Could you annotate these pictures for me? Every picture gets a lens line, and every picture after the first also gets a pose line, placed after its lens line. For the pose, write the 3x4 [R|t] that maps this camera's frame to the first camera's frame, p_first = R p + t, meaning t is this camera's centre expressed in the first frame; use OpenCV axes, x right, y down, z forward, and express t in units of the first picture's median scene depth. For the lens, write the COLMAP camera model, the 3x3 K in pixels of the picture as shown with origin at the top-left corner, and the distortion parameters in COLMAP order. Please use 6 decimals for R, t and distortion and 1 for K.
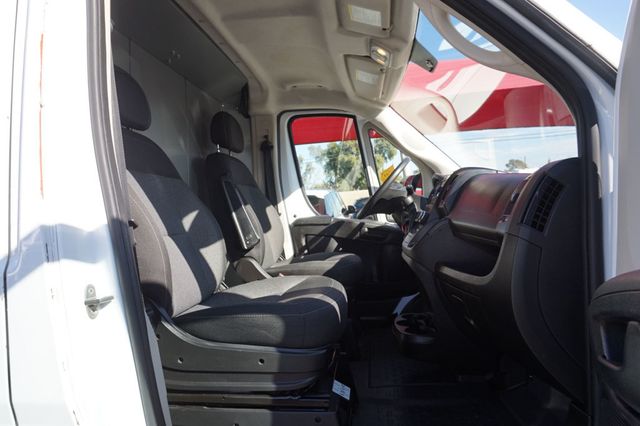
lens RADIAL K [[433.5, 0, 320.3], [0, 433.5, 212.9], [0, 0, 1]] dist [-0.054499, 0.068728]
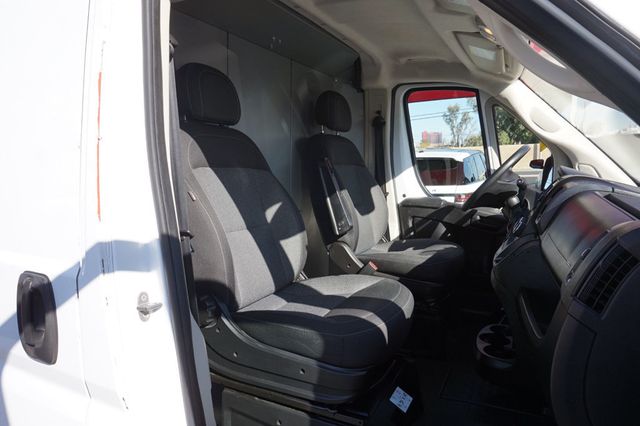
lens RADIAL K [[433.5, 0, 320.3], [0, 433.5, 212.9], [0, 0, 1]] dist [-0.054499, 0.068728]
pose [[0.943307, 0.084827, -0.320899, 0.108736], [-0.048632, 0.991680, 0.119186, -0.084375], [0.328339, -0.096823, 0.939584, 0.042198]]
